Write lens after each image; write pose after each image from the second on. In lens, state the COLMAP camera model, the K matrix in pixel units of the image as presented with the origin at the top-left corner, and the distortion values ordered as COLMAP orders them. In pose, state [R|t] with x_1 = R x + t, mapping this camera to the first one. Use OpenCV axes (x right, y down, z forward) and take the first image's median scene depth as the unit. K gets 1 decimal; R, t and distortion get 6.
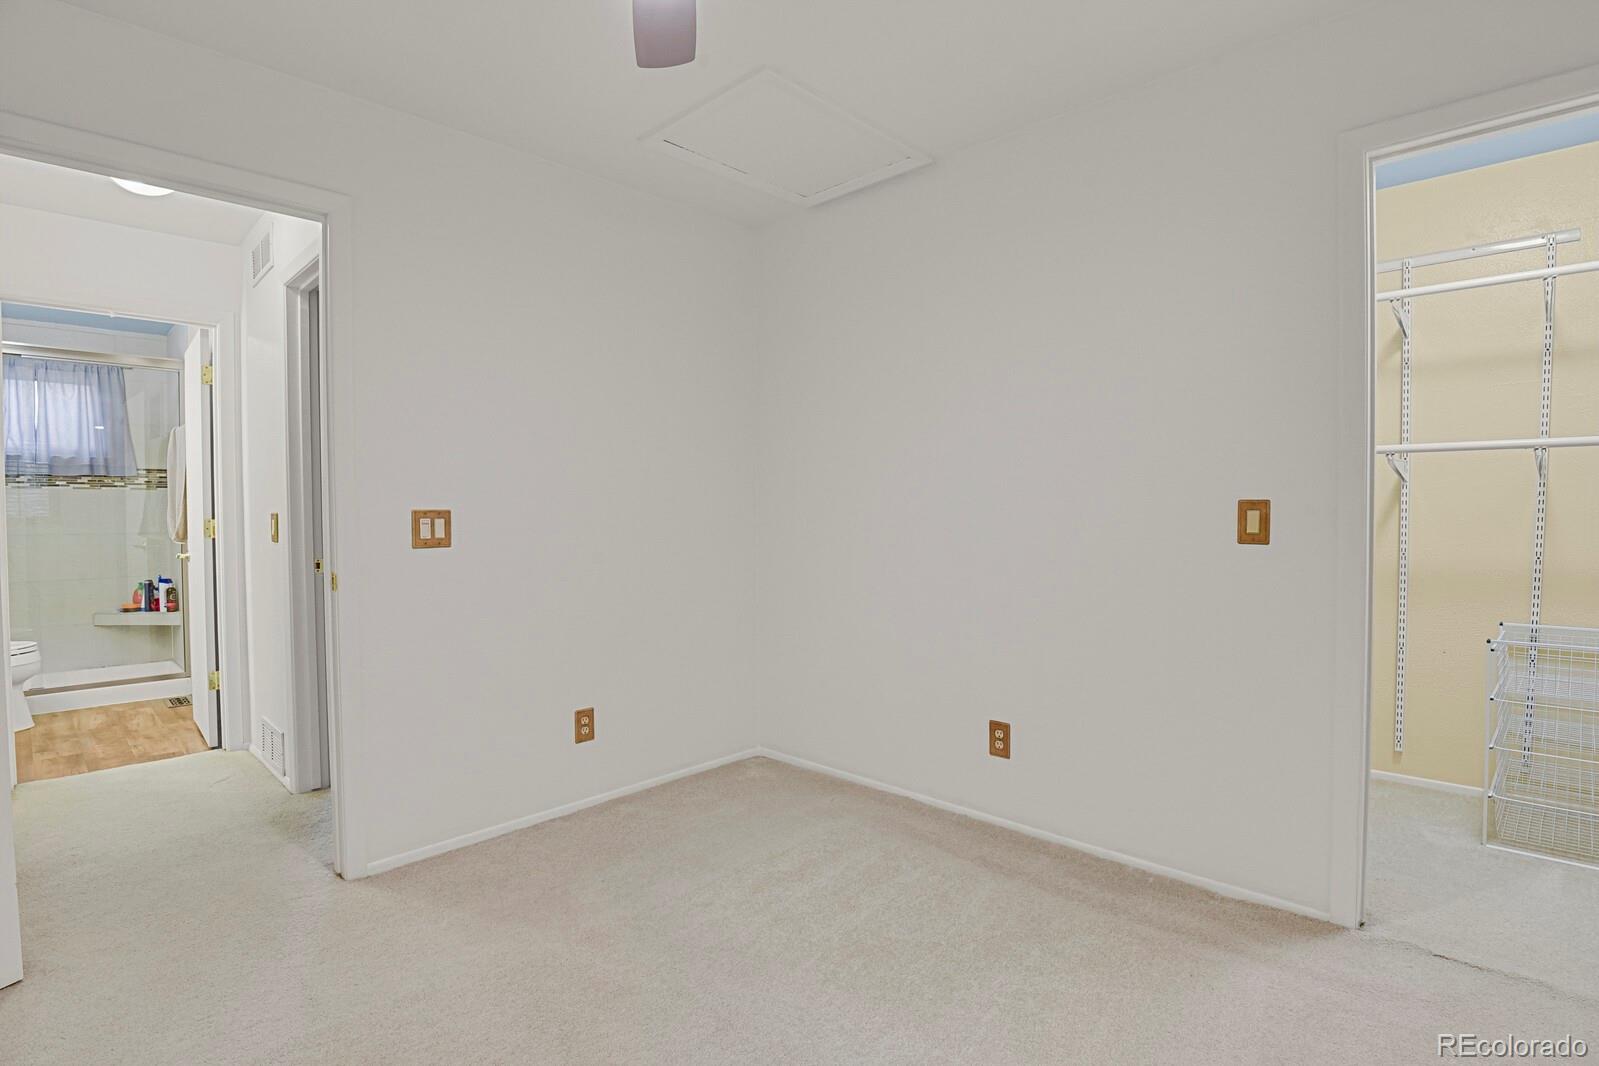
lens RADIAL K [[792.2, 0, 805.5], [0, 792.2, 530.1], [0, 0, 1]] dist [-0.020476, -0.007952]
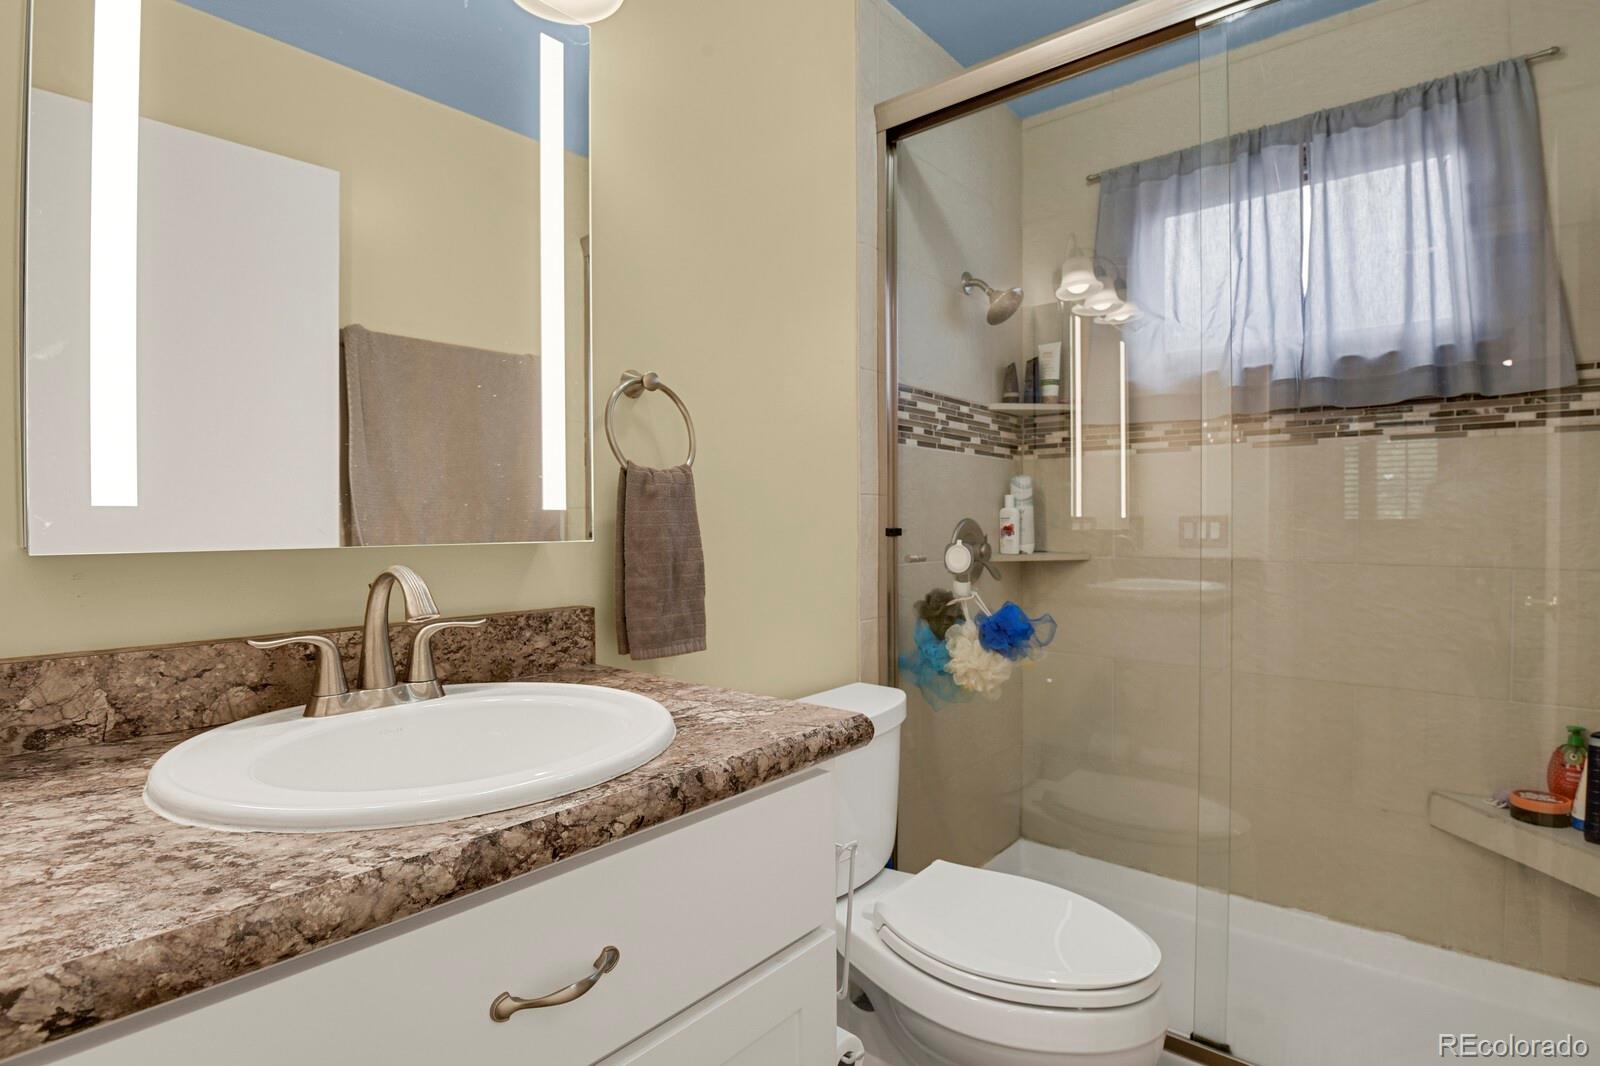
lens RADIAL K [[792.7, 0, 806.0], [0, 792.7, 530.1], [0, 0, 1]] dist [-0.020476, -0.007952]
pose [[0.089842, 0.016915, -0.995812, -0.596336], [-0.024125, 0.999599, 0.014802, -0.009441], [0.995664, 0.022694, 0.090214, 0.683437]]
